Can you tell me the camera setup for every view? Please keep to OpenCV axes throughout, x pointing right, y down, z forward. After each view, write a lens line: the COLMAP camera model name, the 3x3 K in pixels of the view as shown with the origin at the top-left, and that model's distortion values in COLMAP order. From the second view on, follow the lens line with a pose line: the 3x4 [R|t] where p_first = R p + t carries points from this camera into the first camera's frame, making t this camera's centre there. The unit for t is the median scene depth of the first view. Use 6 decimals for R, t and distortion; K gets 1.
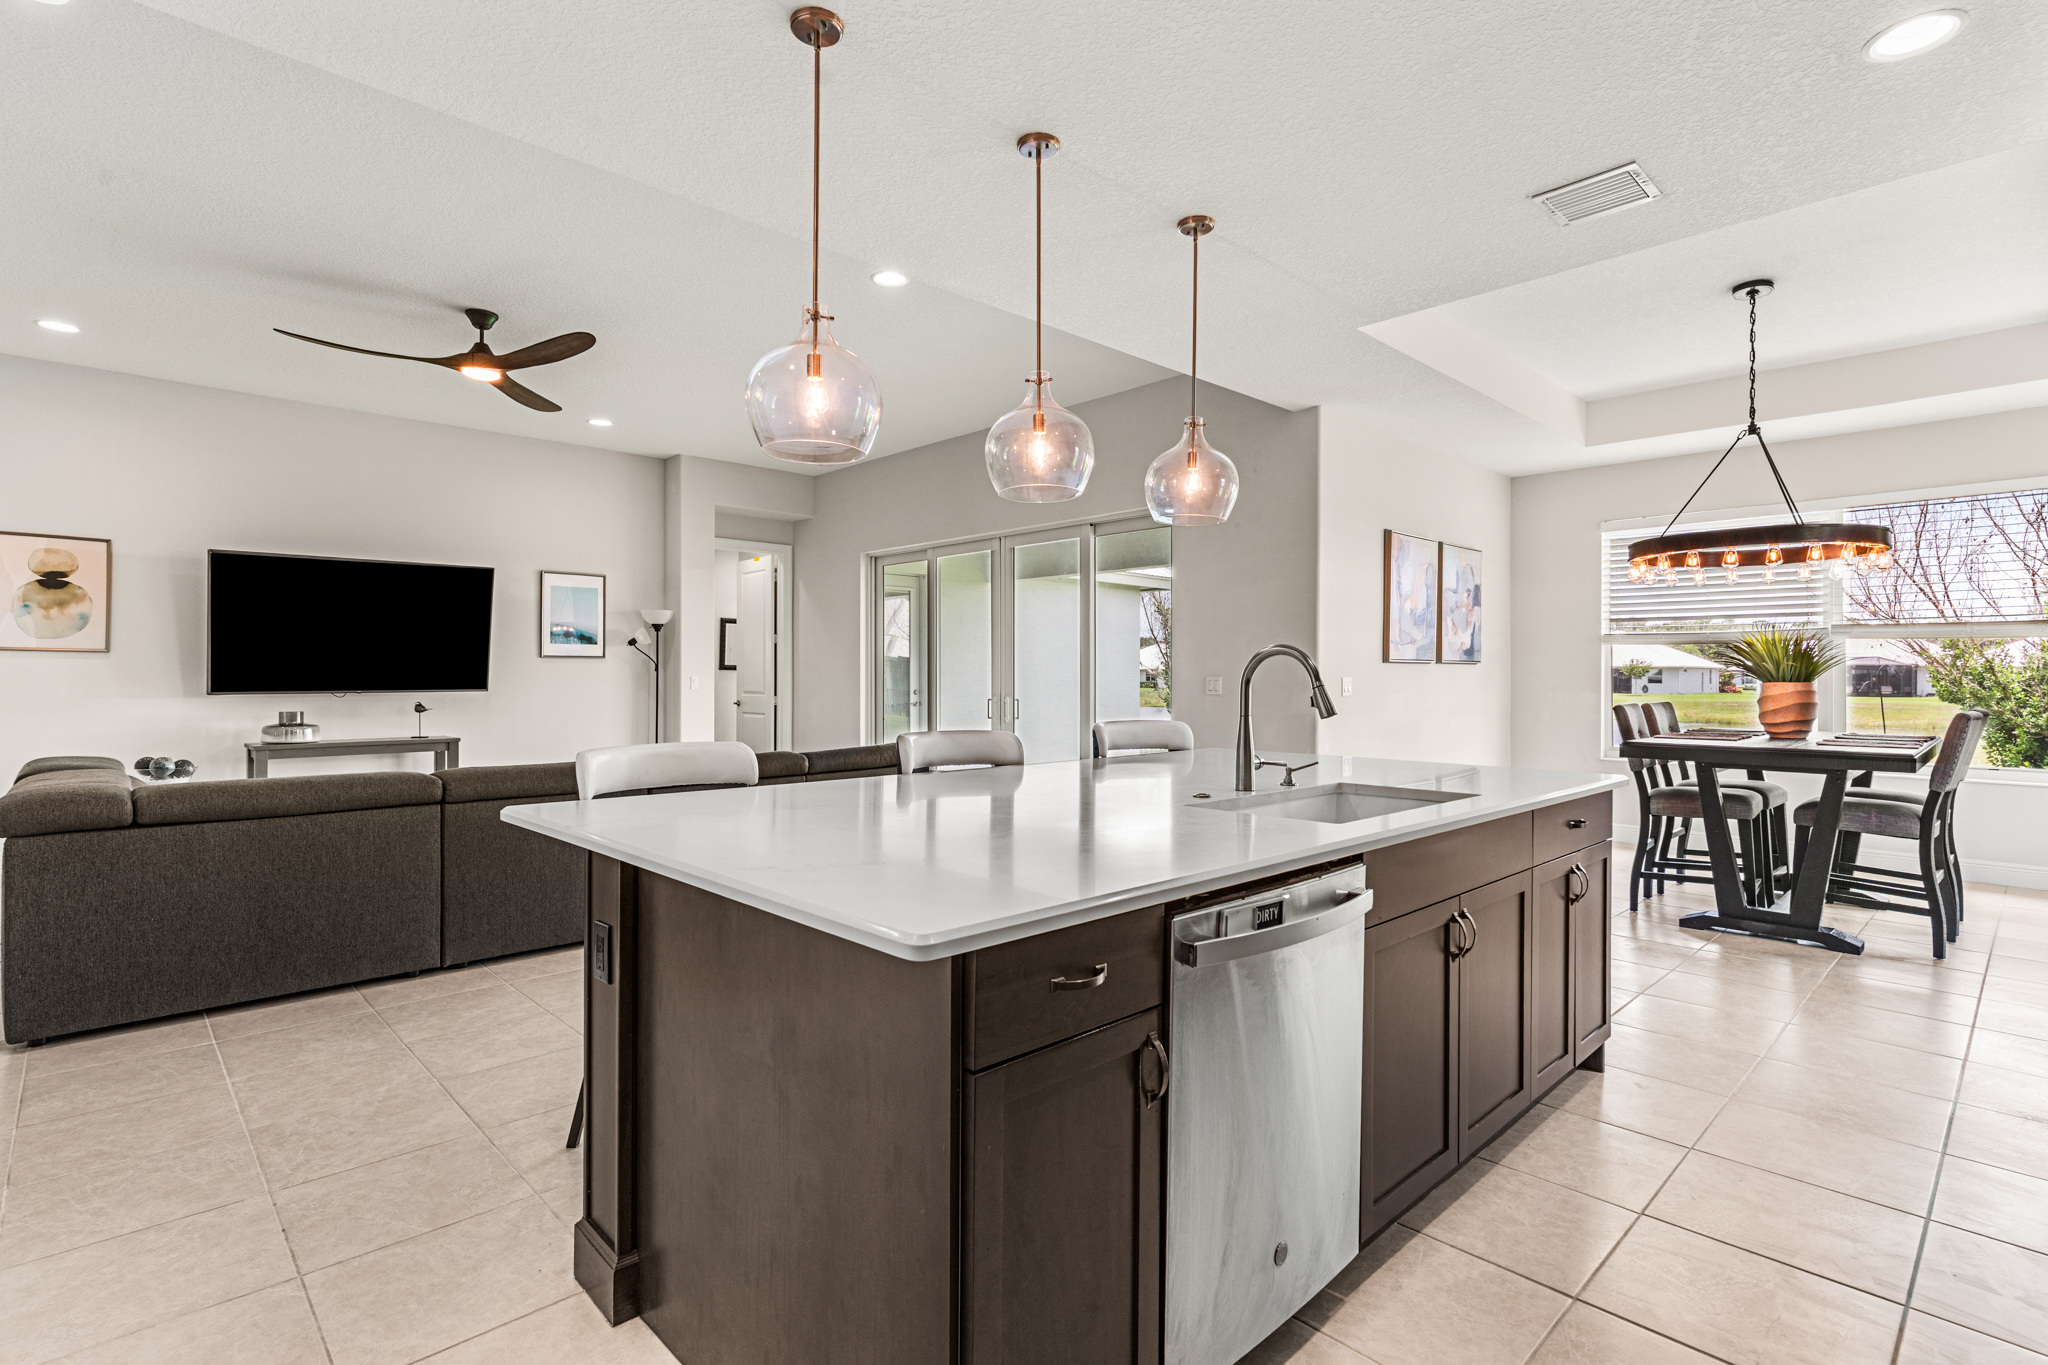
lens RADIAL K [[982.4, 0, 1024.0], [0, 982.4, 682.5], [0, 0, 1]] dist [0.004718, 0.000067]
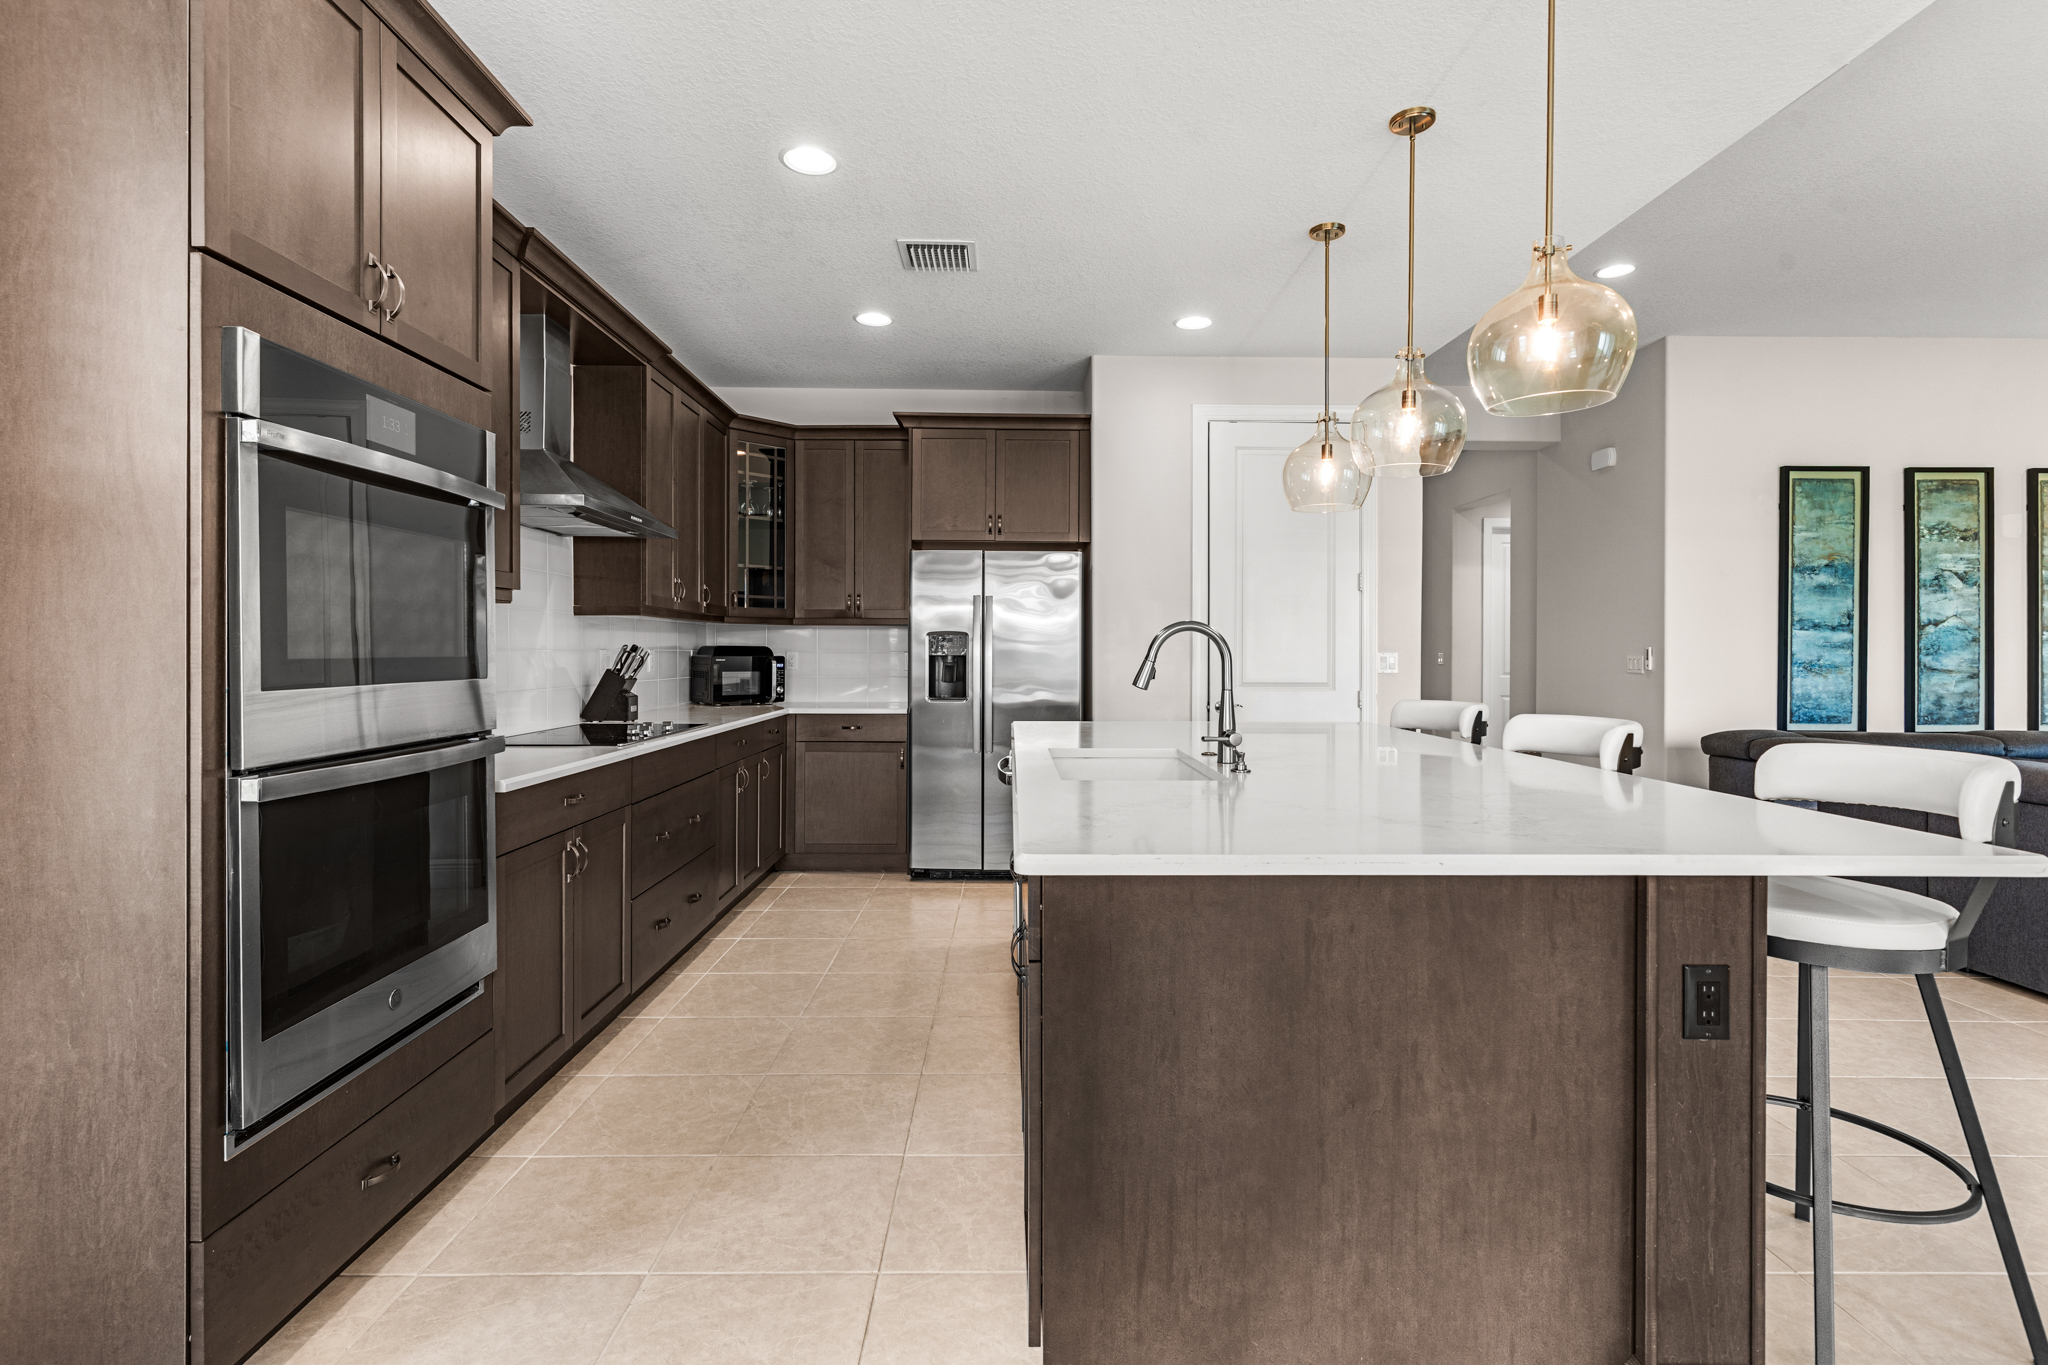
lens RADIAL K [[982.1, 0, 1019.8], [0, 982.1, 654.3], [0, 0, 1]] dist [0.003255, 0.000277]
pose [[-0.685648, -0.002951, -0.727927, 0.435828], [-0.010343, 0.999930, 0.005688, -0.002936], [0.727859, 0.011429, -0.685631, 0.600652]]
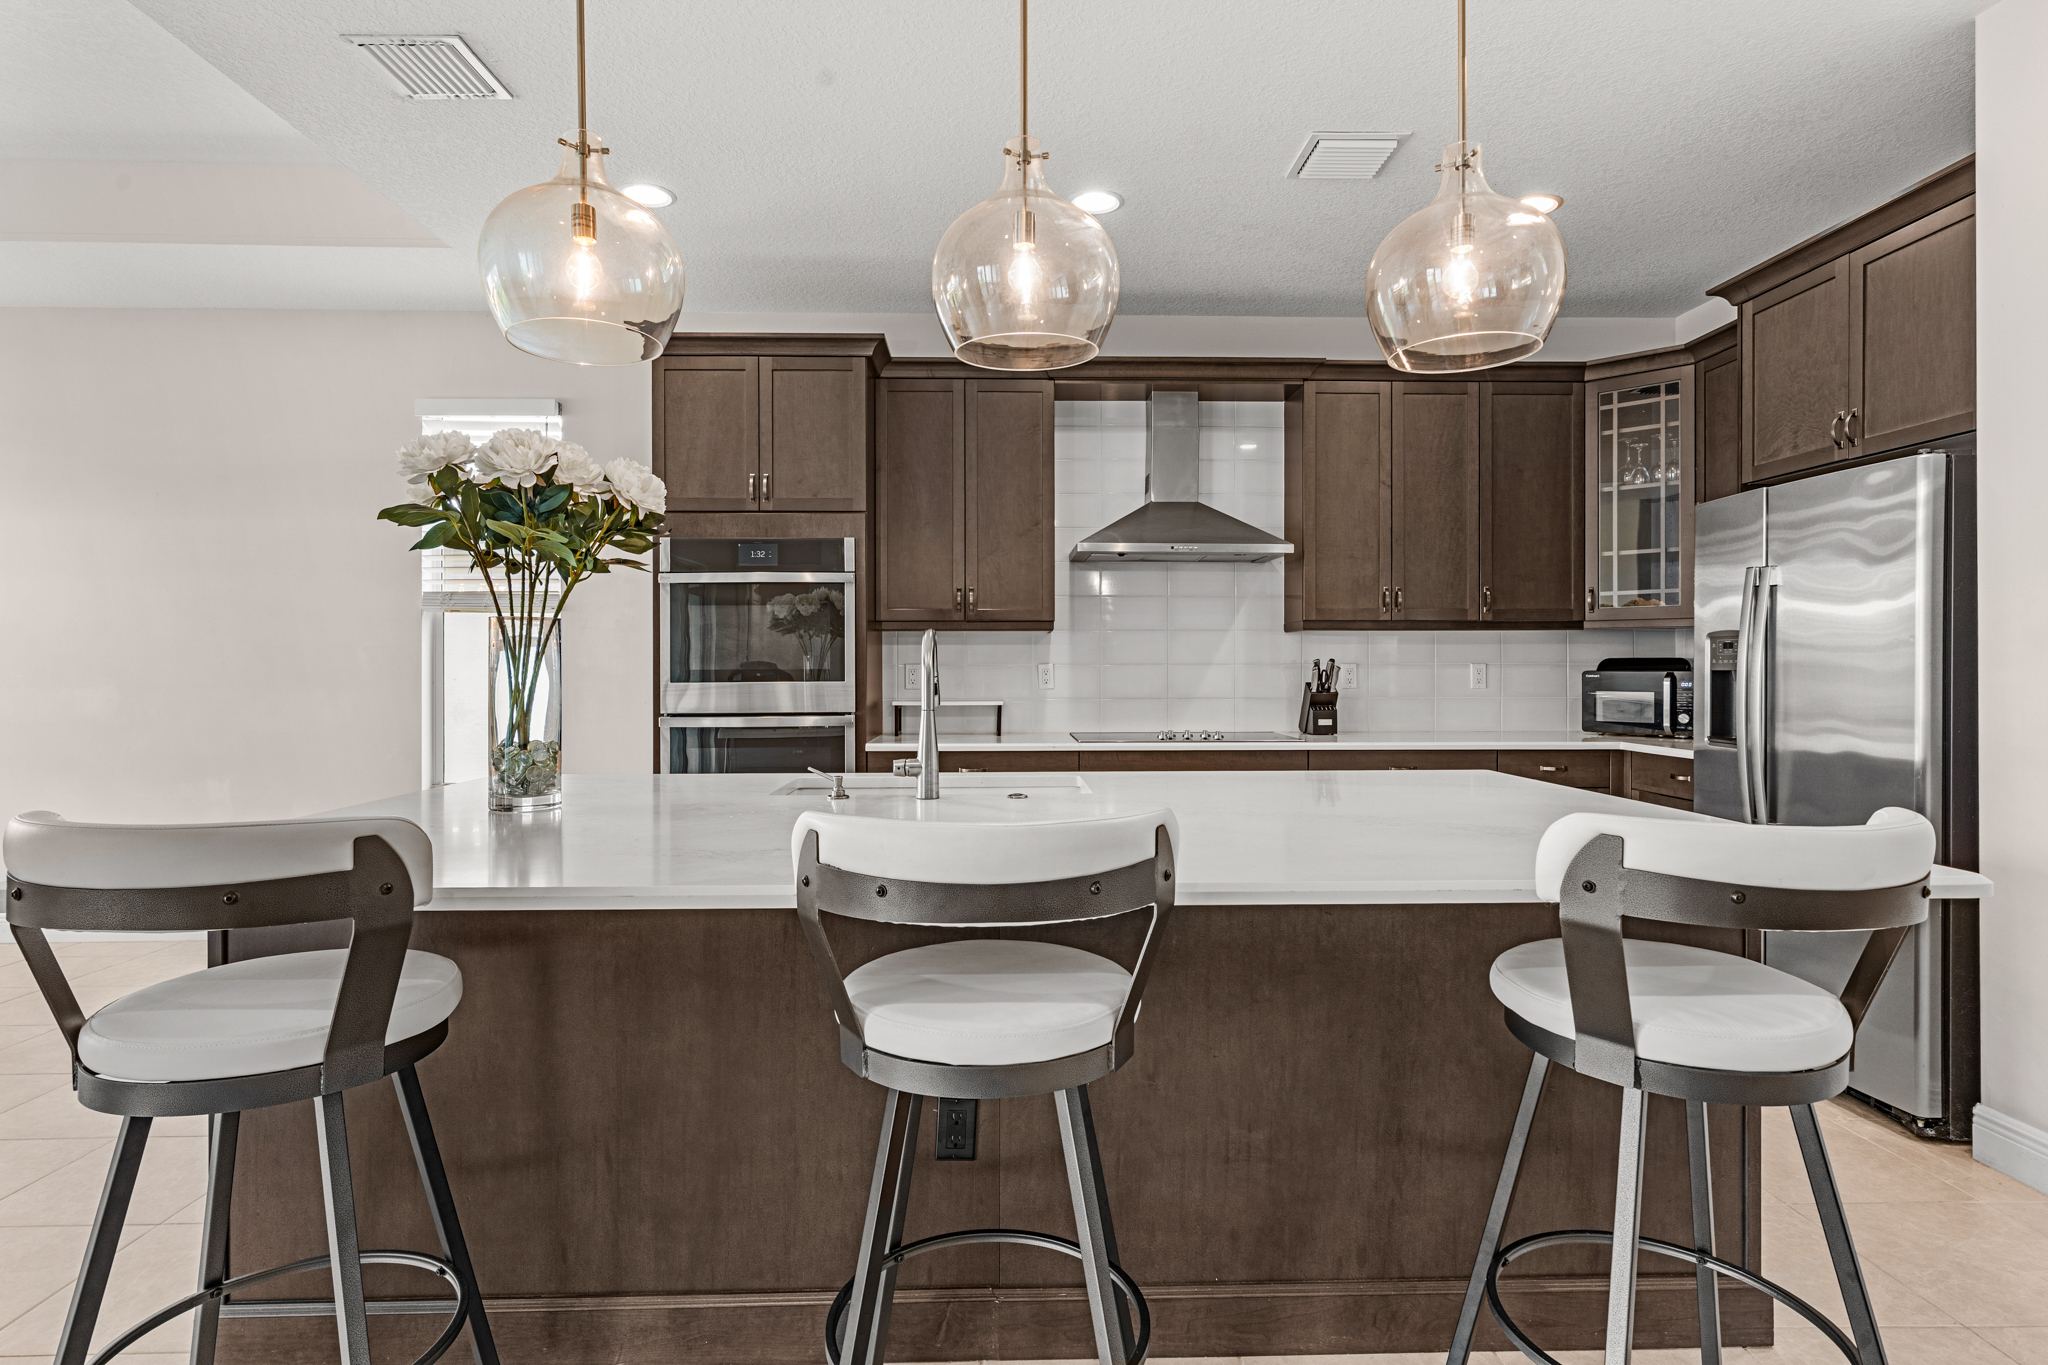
lens RADIAL K [[1072.5, 0, 1024.2], [0, 1072.5, 672.6], [0, 0, 1]] dist [0.000131, 0.000180]
pose [[-0.737495, -0.005890, 0.675327, -0.177613], [0.004225, 0.999902, 0.013334, -0.004321], [-0.675340, 0.012687, -0.737398, 0.630974]]
